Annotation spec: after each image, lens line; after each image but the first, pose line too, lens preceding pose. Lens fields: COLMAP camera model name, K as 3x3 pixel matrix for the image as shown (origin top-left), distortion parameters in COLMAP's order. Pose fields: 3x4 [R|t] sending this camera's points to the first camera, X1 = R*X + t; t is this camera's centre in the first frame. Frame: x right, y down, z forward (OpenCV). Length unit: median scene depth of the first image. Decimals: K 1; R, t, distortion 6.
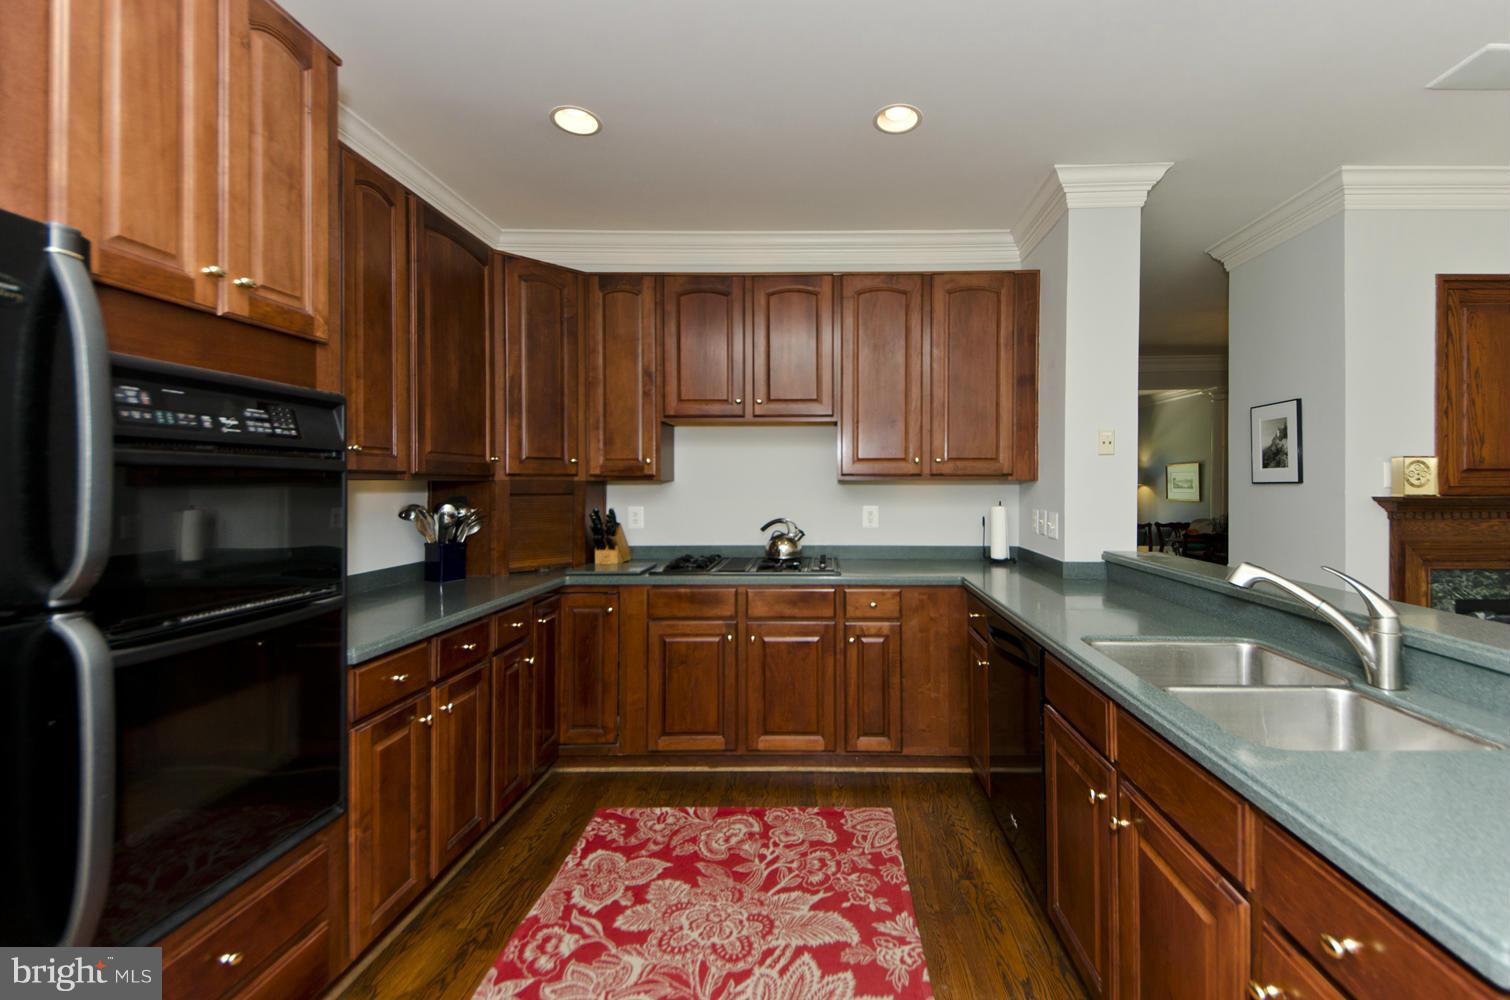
lens RADIAL K [[645.7, 0, 759.3], [0, 645.7, 474.8], [0, 0, 1]] dist [0.079562, -0.044209]
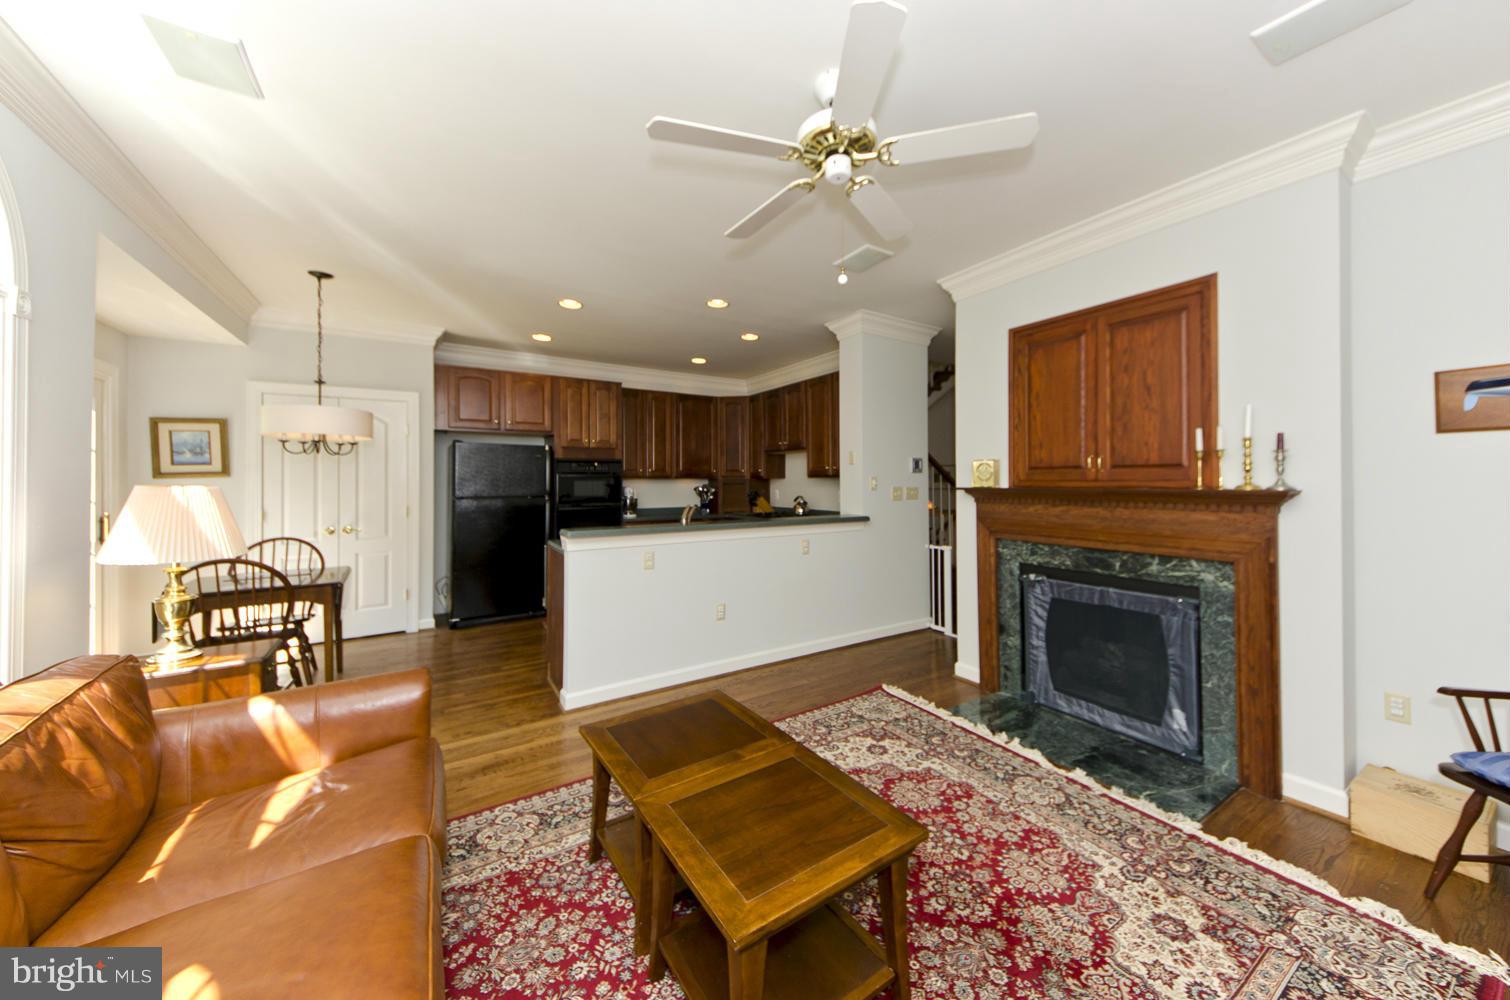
lens RADIAL K [[540.4, 0, 812.3], [0, 540.4, 475.6], [0, 0, 1]] dist [0.047441, -0.018443]
pose [[0.593259, -0.006144, -0.804989, 6.826633], [0.001154, 0.999976, -0.006781, 0.060694], [0.805011, 0.003094, 0.593252, -0.042761]]
